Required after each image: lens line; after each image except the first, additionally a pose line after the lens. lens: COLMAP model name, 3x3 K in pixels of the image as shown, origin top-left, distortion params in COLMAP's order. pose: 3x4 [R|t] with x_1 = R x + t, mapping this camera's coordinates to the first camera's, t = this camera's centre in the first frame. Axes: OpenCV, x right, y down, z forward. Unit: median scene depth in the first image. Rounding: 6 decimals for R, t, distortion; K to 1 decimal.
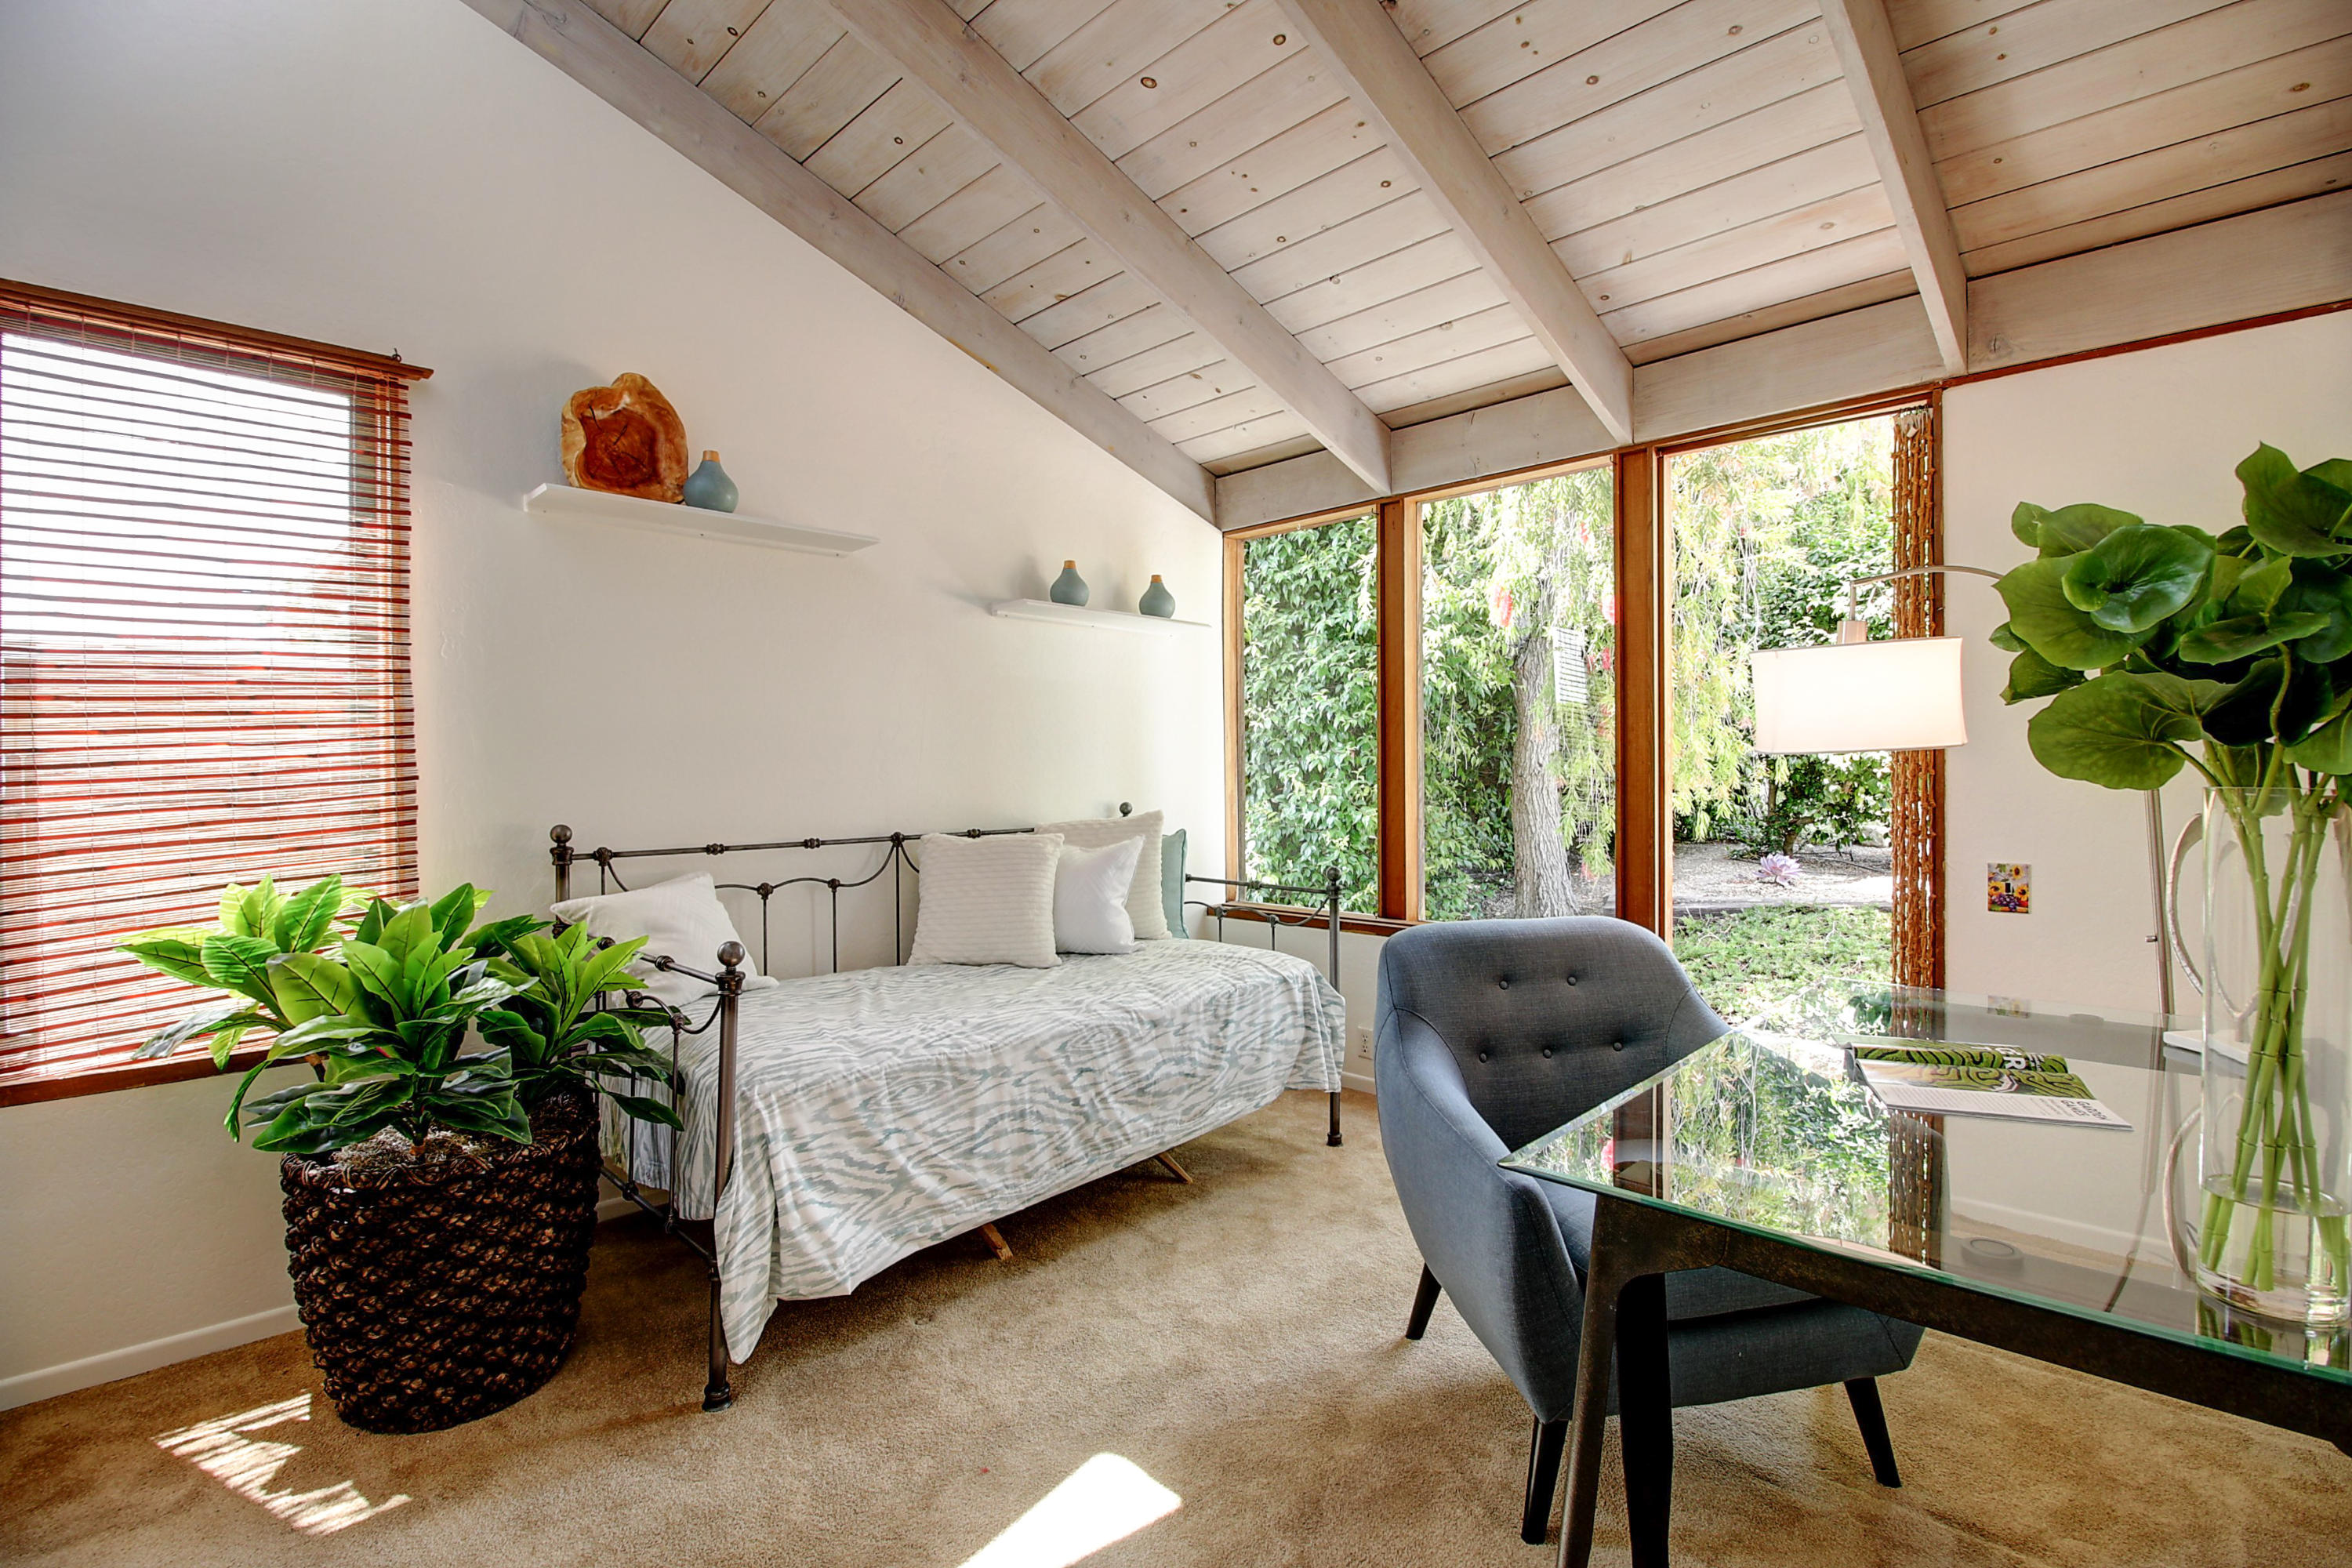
lens RADIAL K [[1079.0, 0, 1182.0], [0, 1079.0, 773.2], [0, 0, 1]] dist [-0.012358, -0.004664]
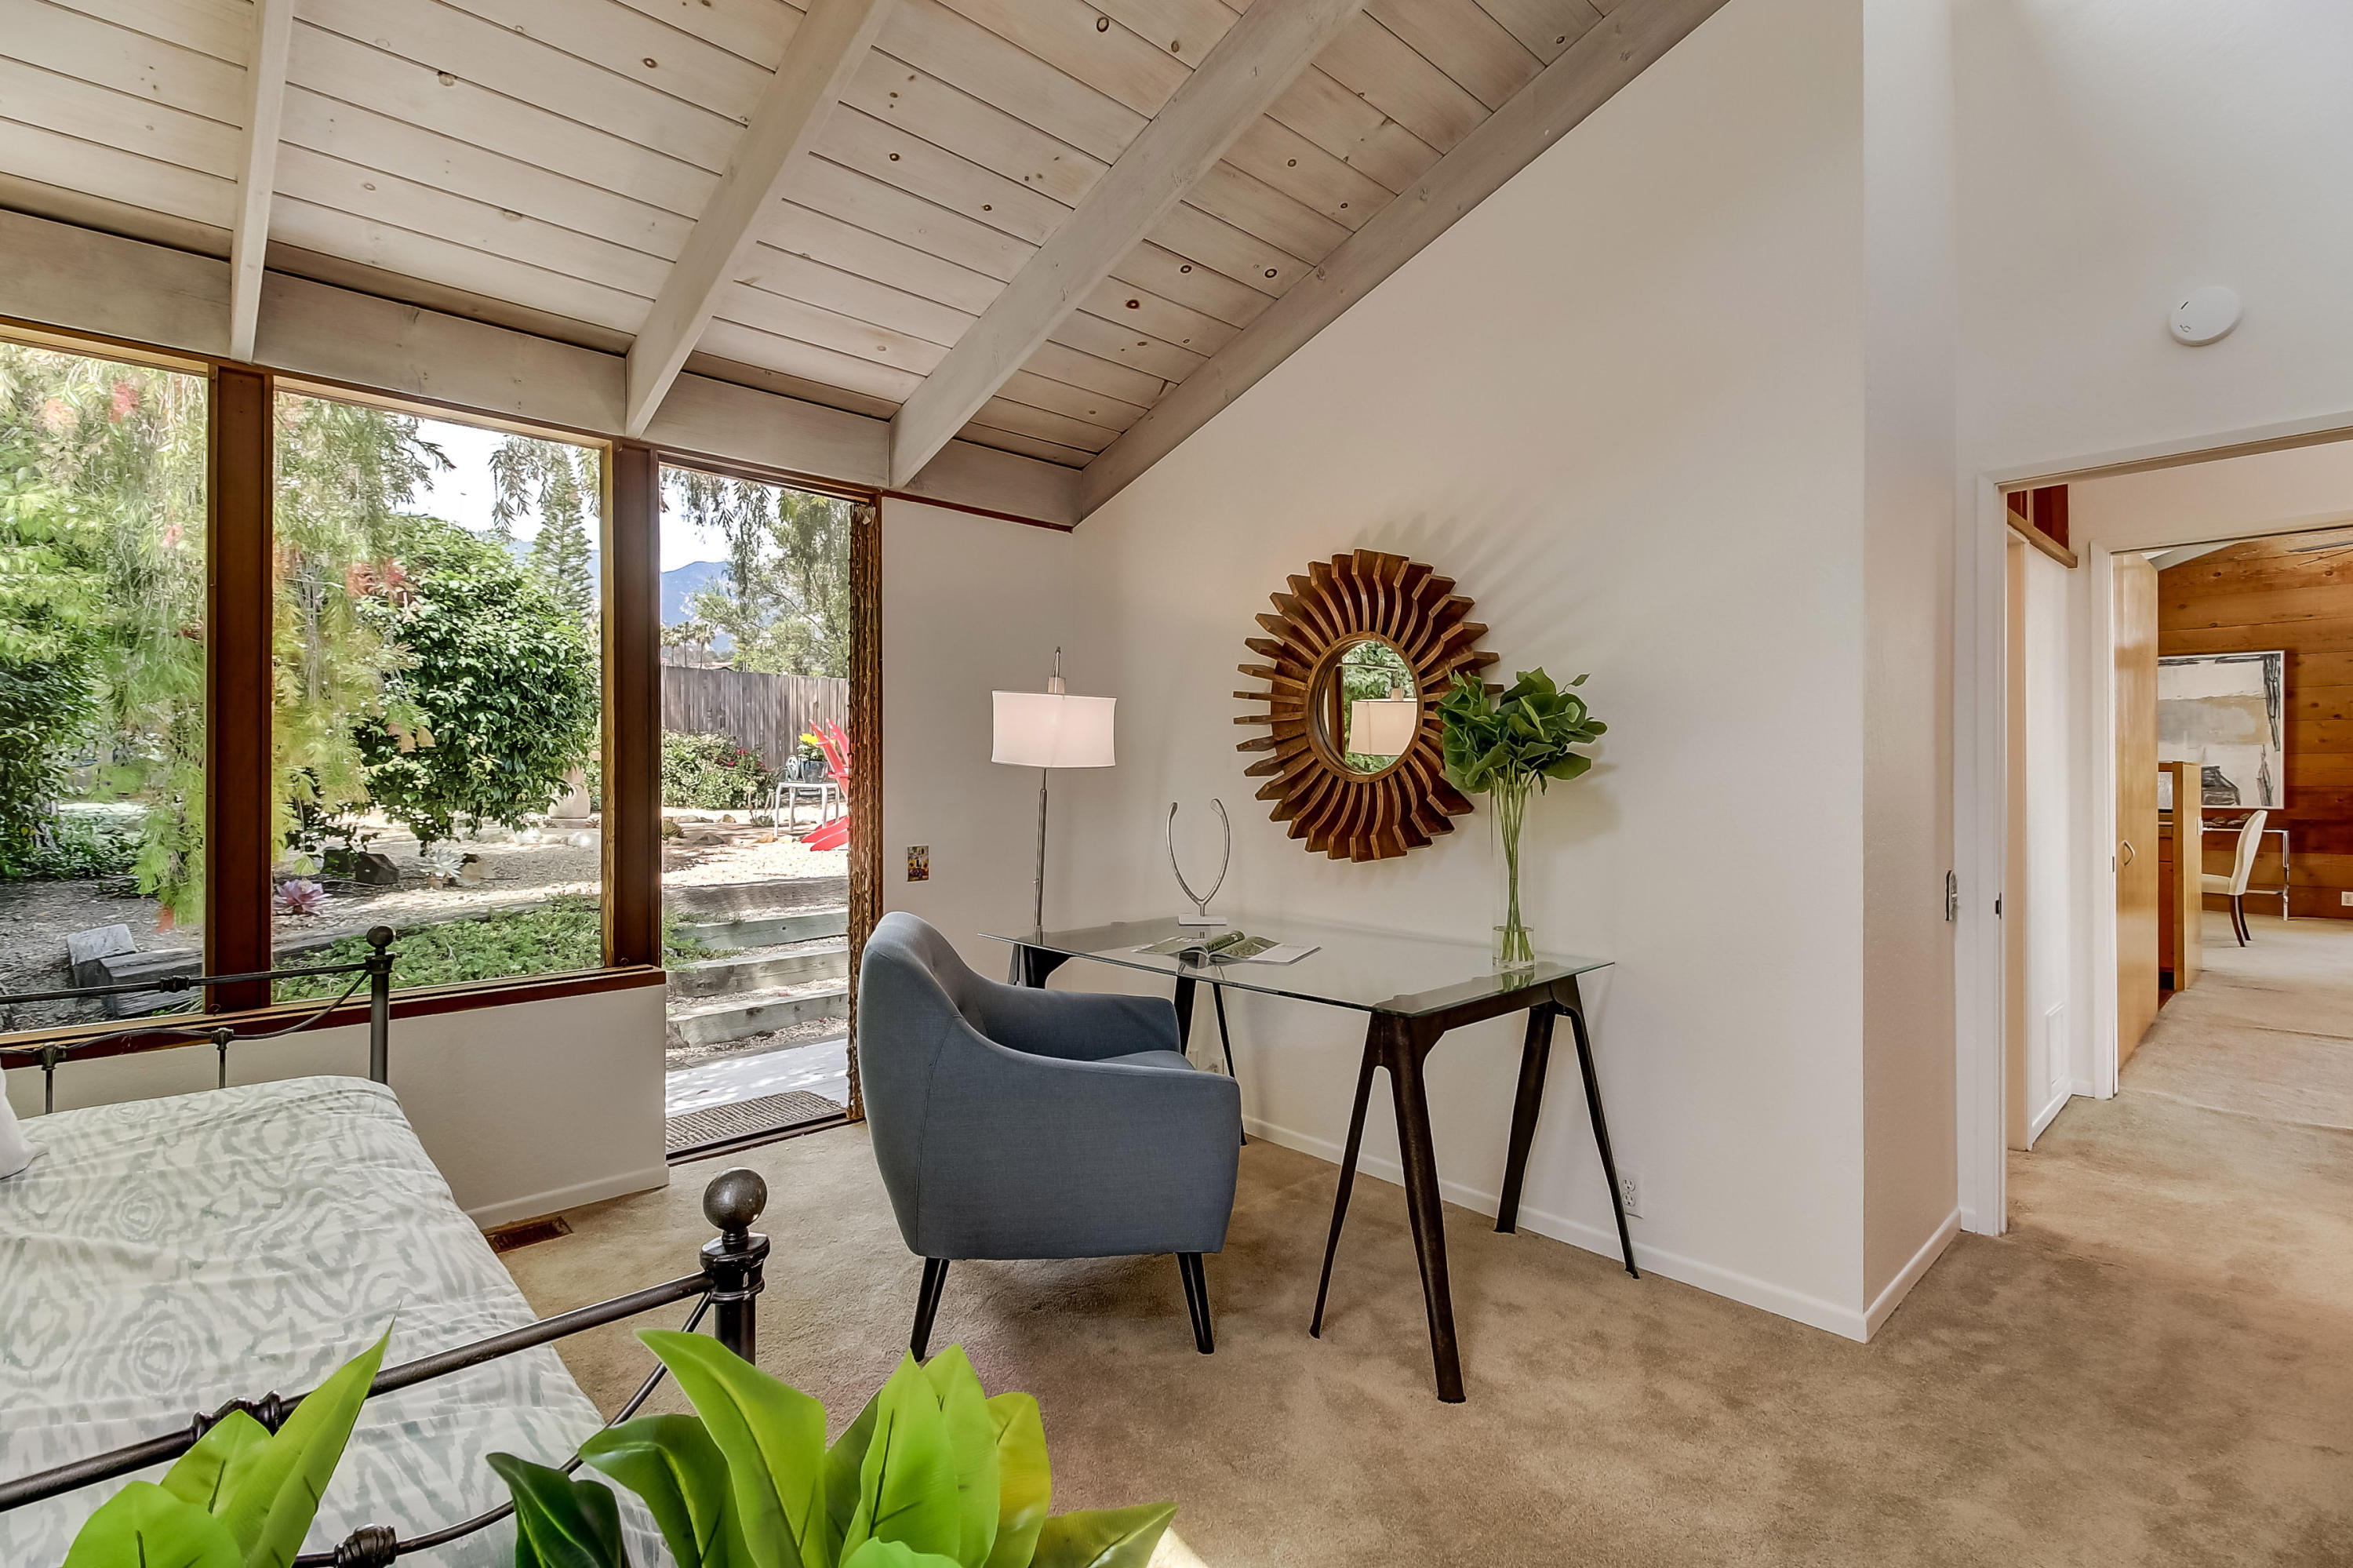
lens RADIAL K [[1079.5, 0, 1171.7], [0, 1079.5, 778.6], [0, 0, 1]] dist [-0.012358, -0.004664]
pose [[0.053062, -0.003479, 0.998585, -0.562958], [0.007605, 0.999966, 0.003080, -0.006294], [-0.998562, 0.007431, 0.053087, 0.516884]]
